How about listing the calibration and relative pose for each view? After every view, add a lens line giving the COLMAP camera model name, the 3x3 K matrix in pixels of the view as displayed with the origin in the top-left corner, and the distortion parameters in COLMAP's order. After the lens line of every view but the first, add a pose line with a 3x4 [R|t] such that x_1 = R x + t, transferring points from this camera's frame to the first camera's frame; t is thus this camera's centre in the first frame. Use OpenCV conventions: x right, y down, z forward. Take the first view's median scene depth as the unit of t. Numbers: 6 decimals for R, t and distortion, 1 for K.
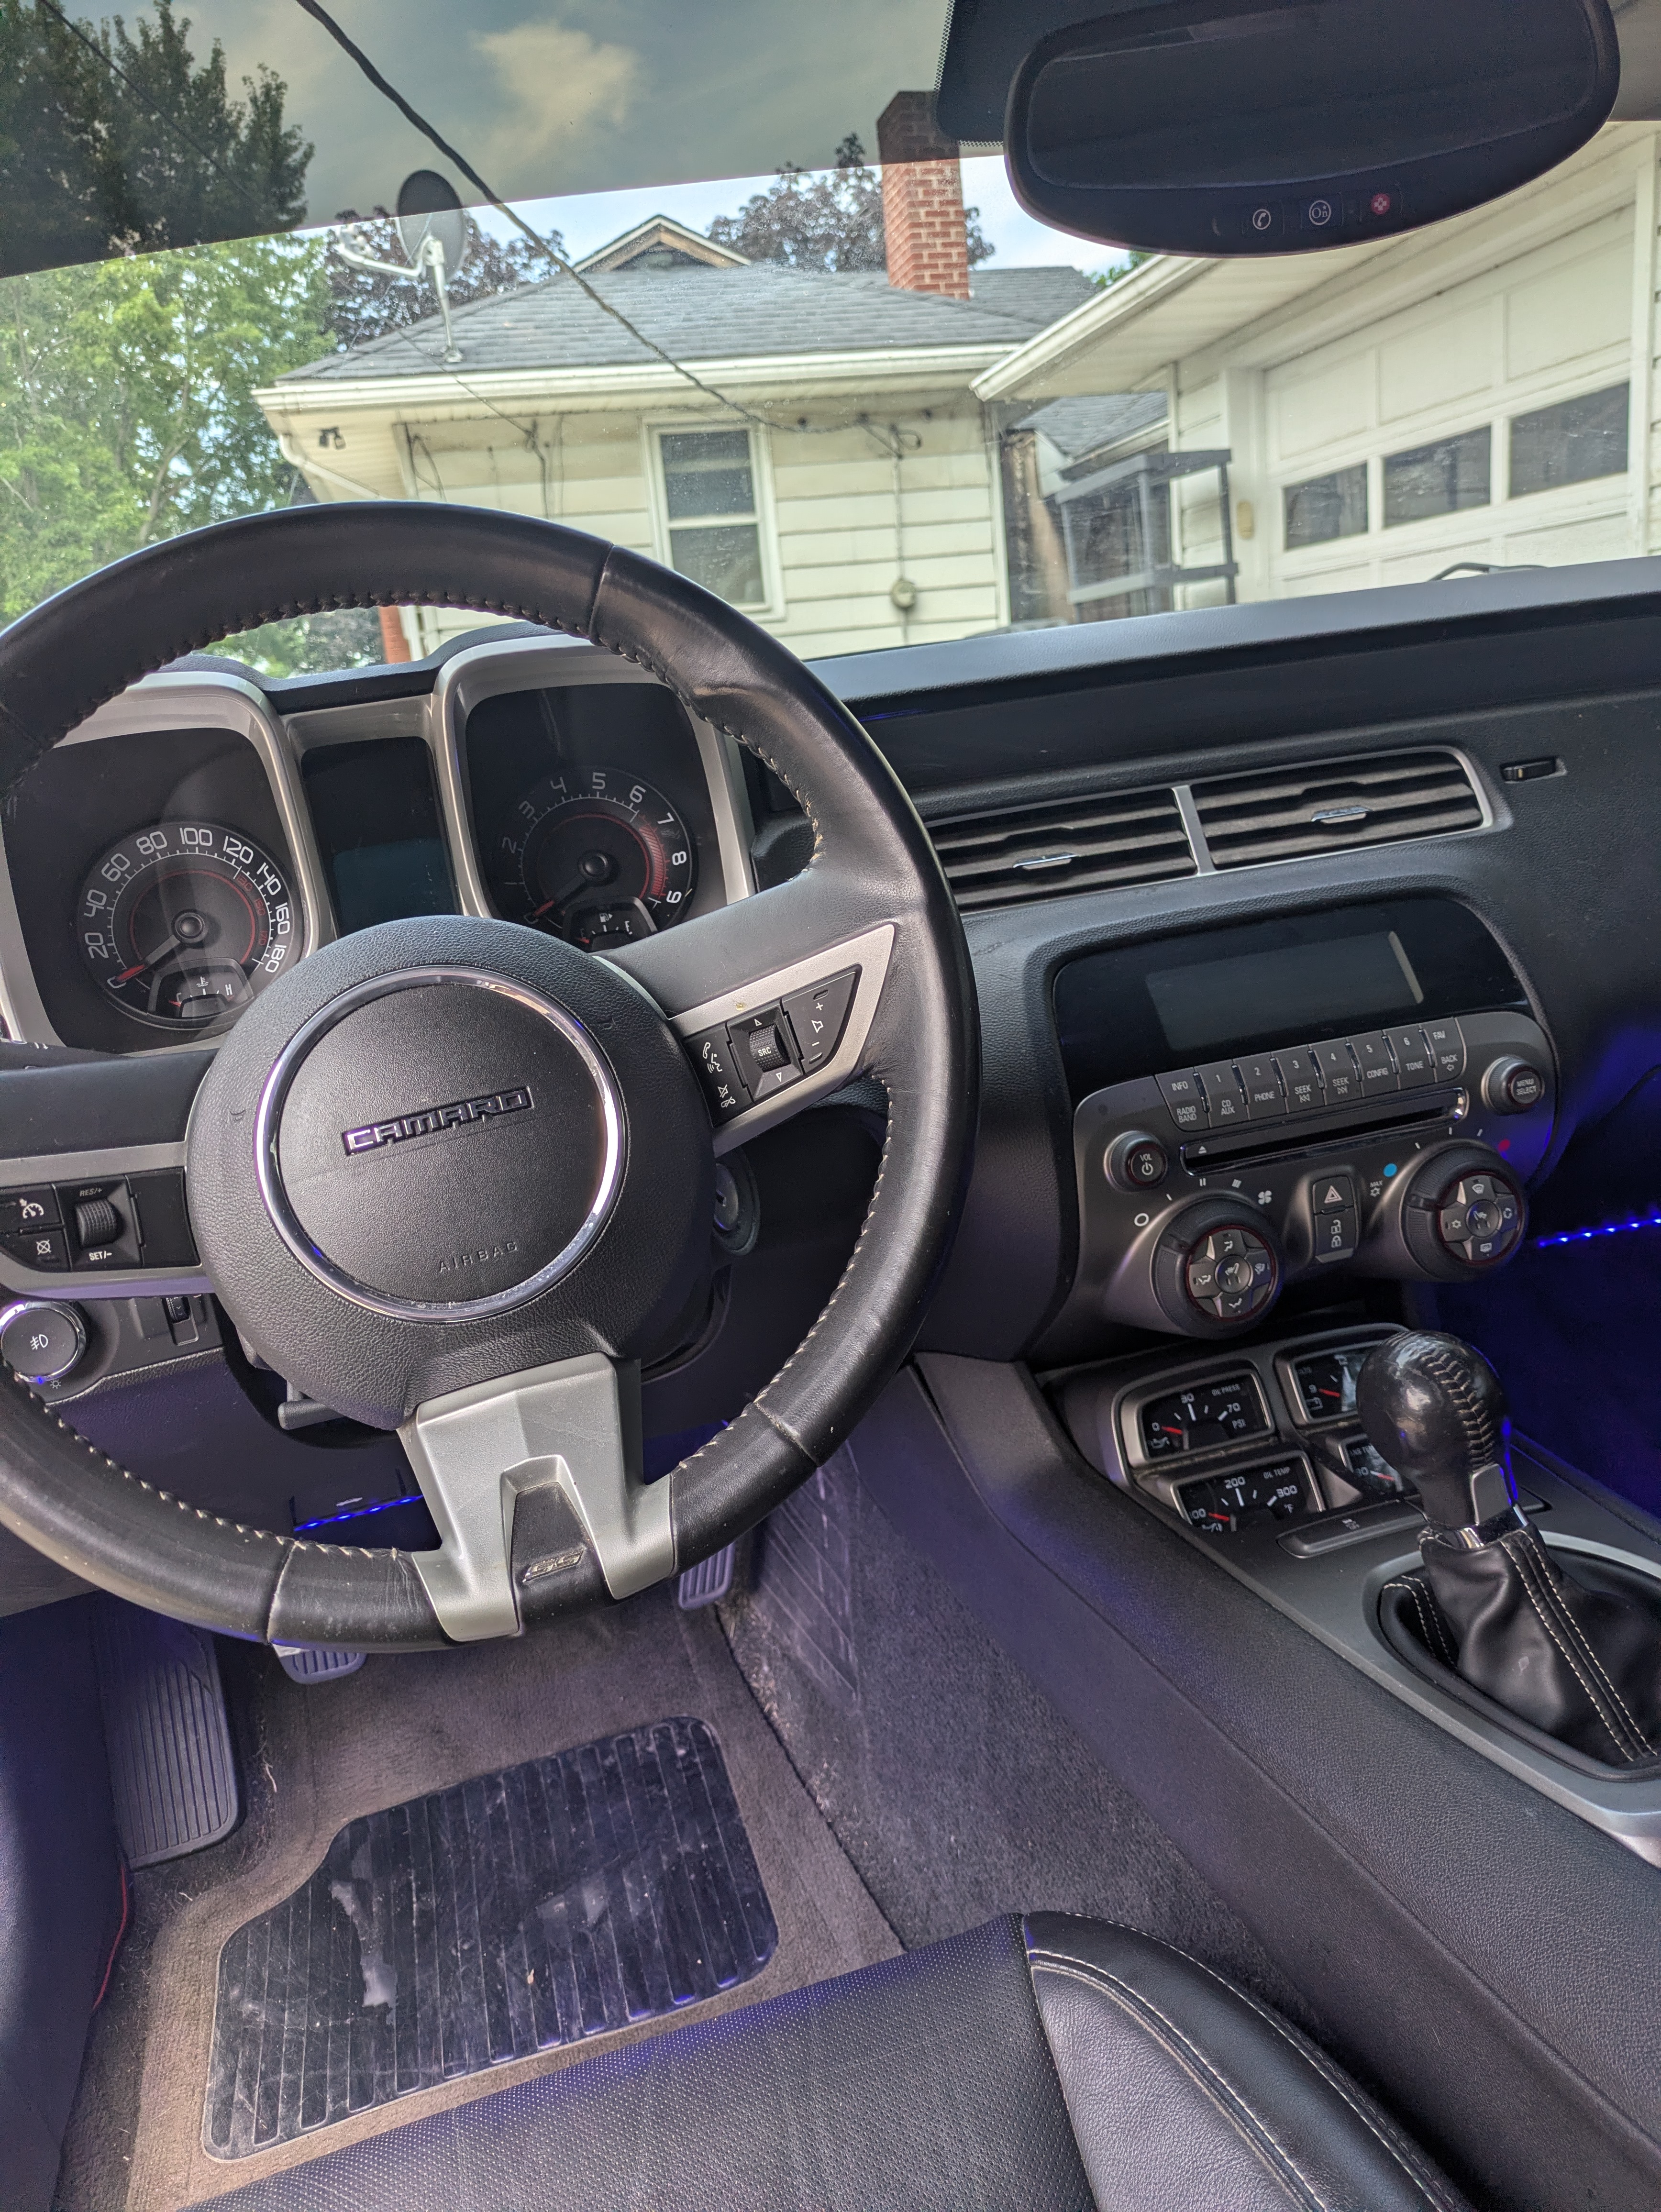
lens RADIAL K [[1618.3, 0, 799.2], [0, 1618.3, 1118.8], [0, 0, 1]] dist [0.046090, -0.077251]
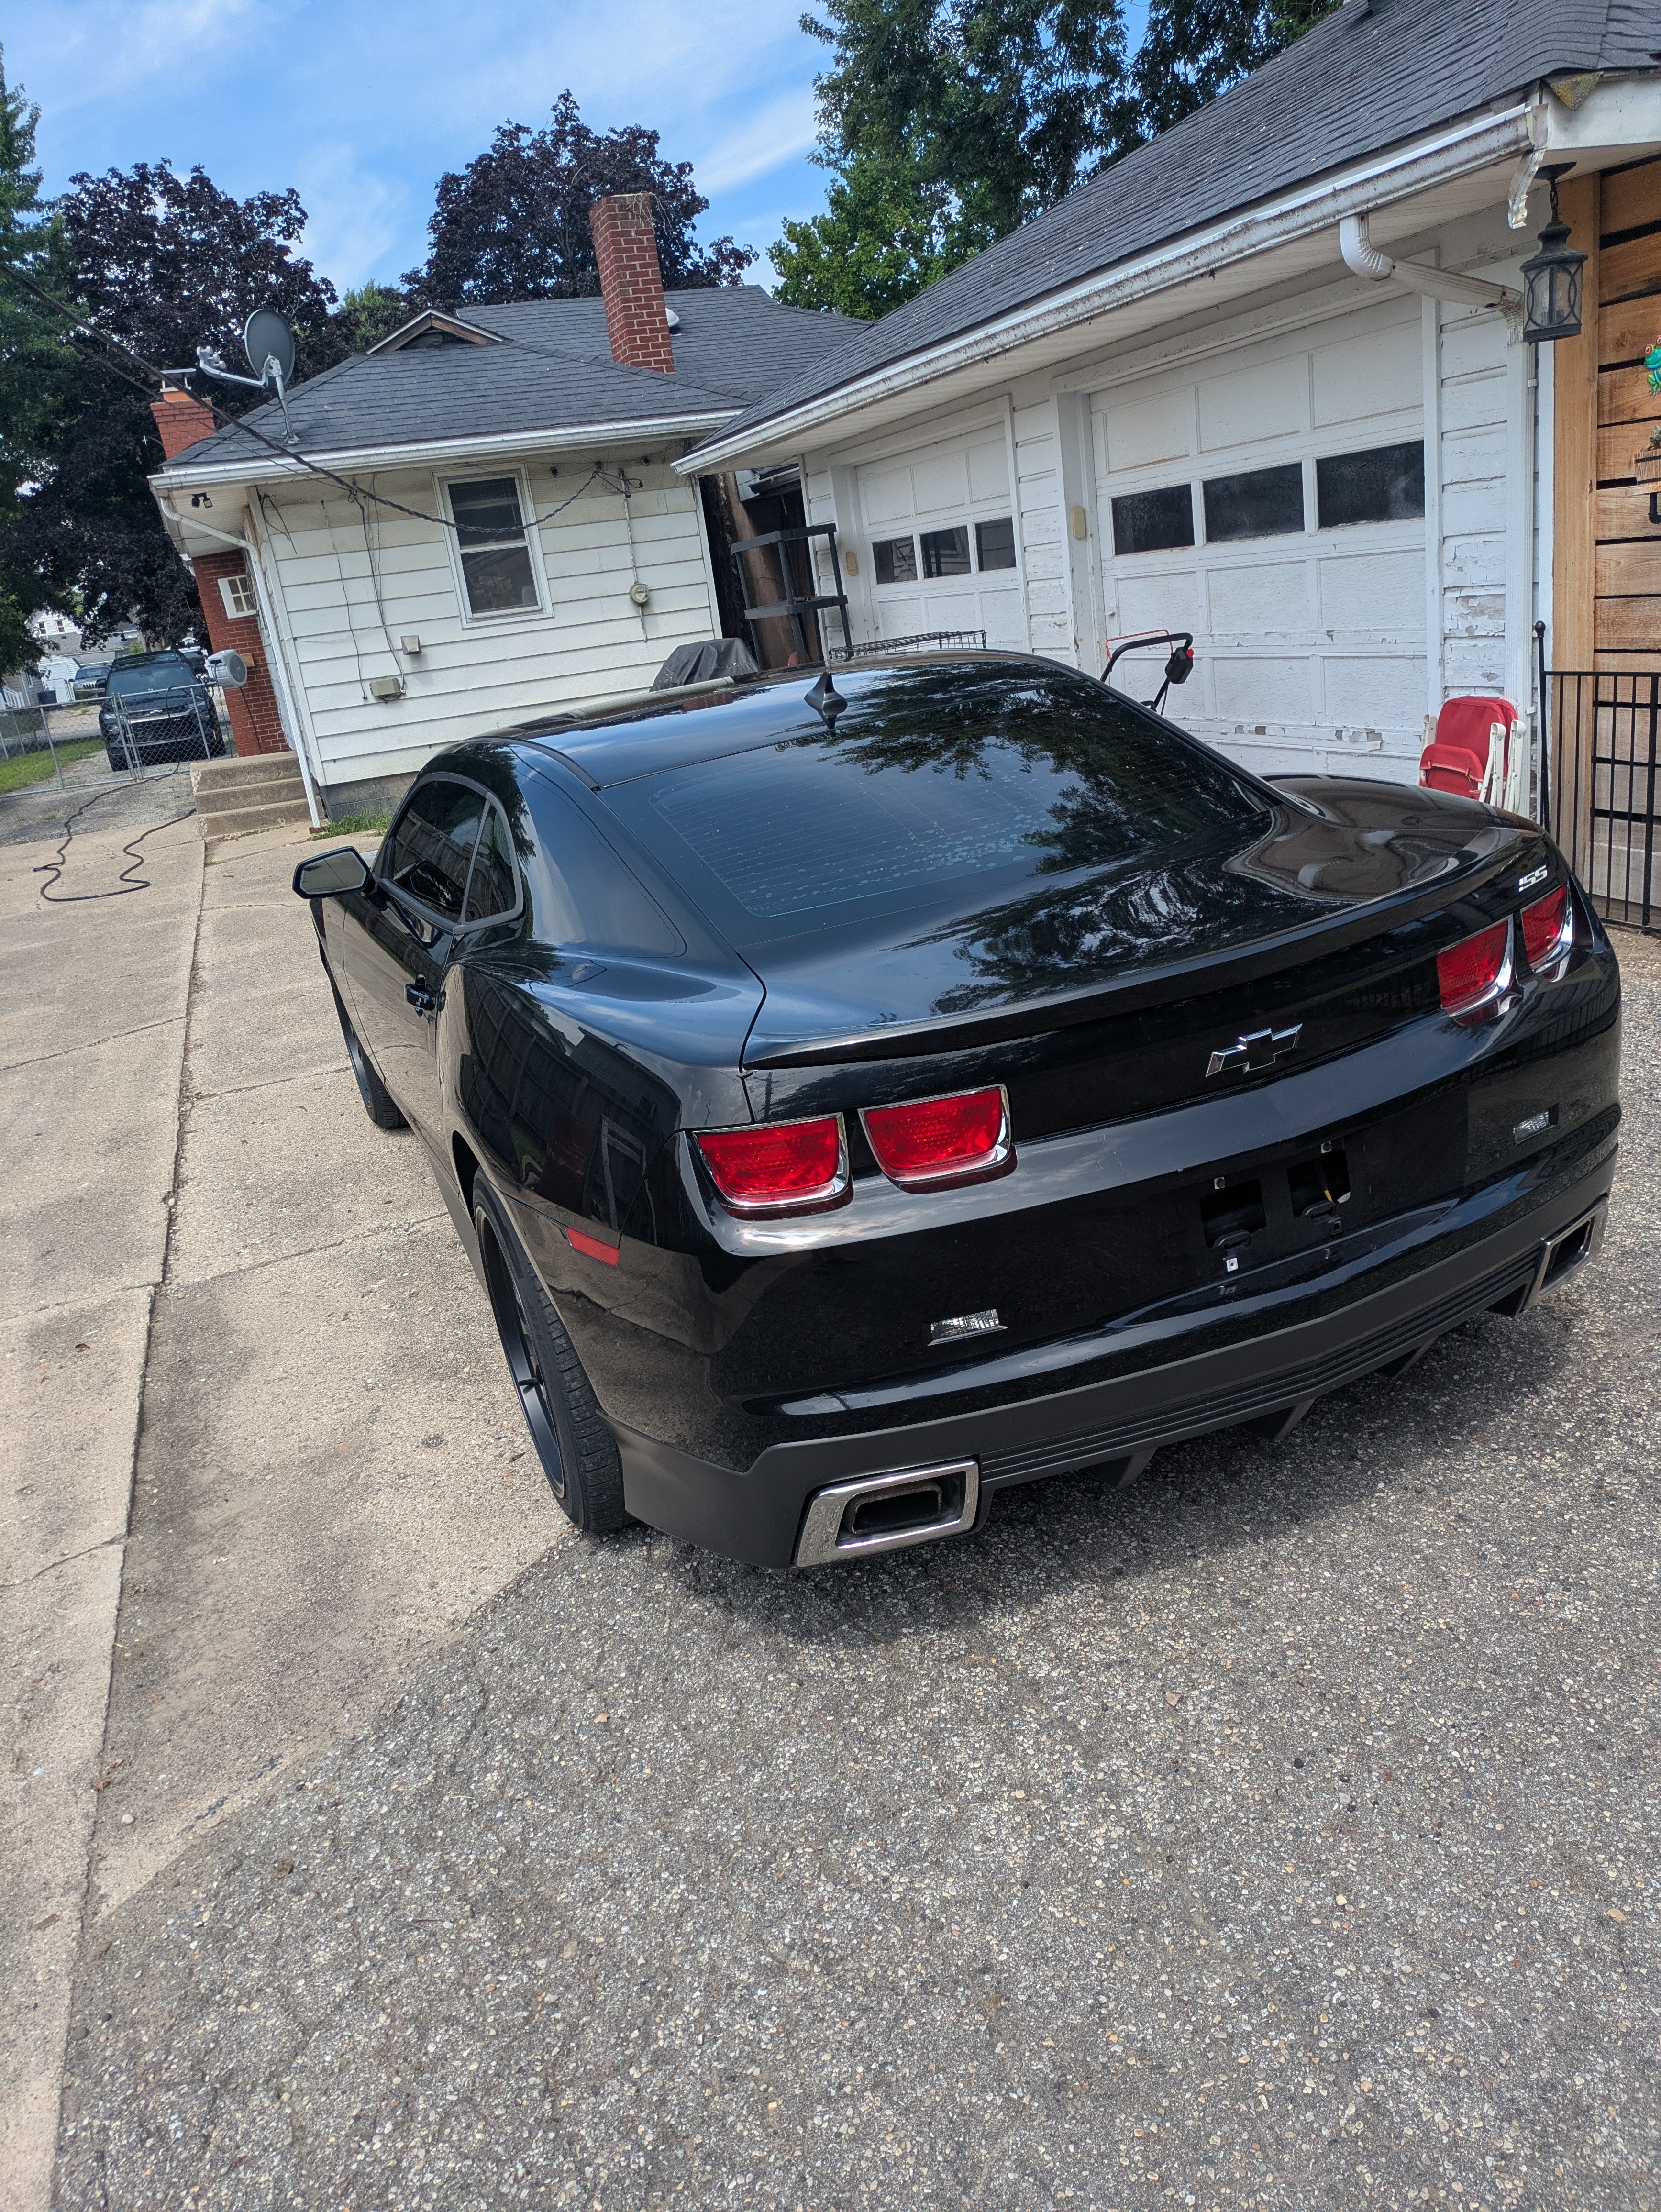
lens RADIAL K [[1618.3, 0, 799.2], [0, 1618.3, 1118.8], [0, 0, 1]] dist [0.046090, -0.077251]
pose [[0.989211, -0.084731, 0.119511, -0.003720], [0.077545, 0.994961, 0.063560, 0.039206], [-0.124294, -0.053607, 0.990796, -0.392125]]
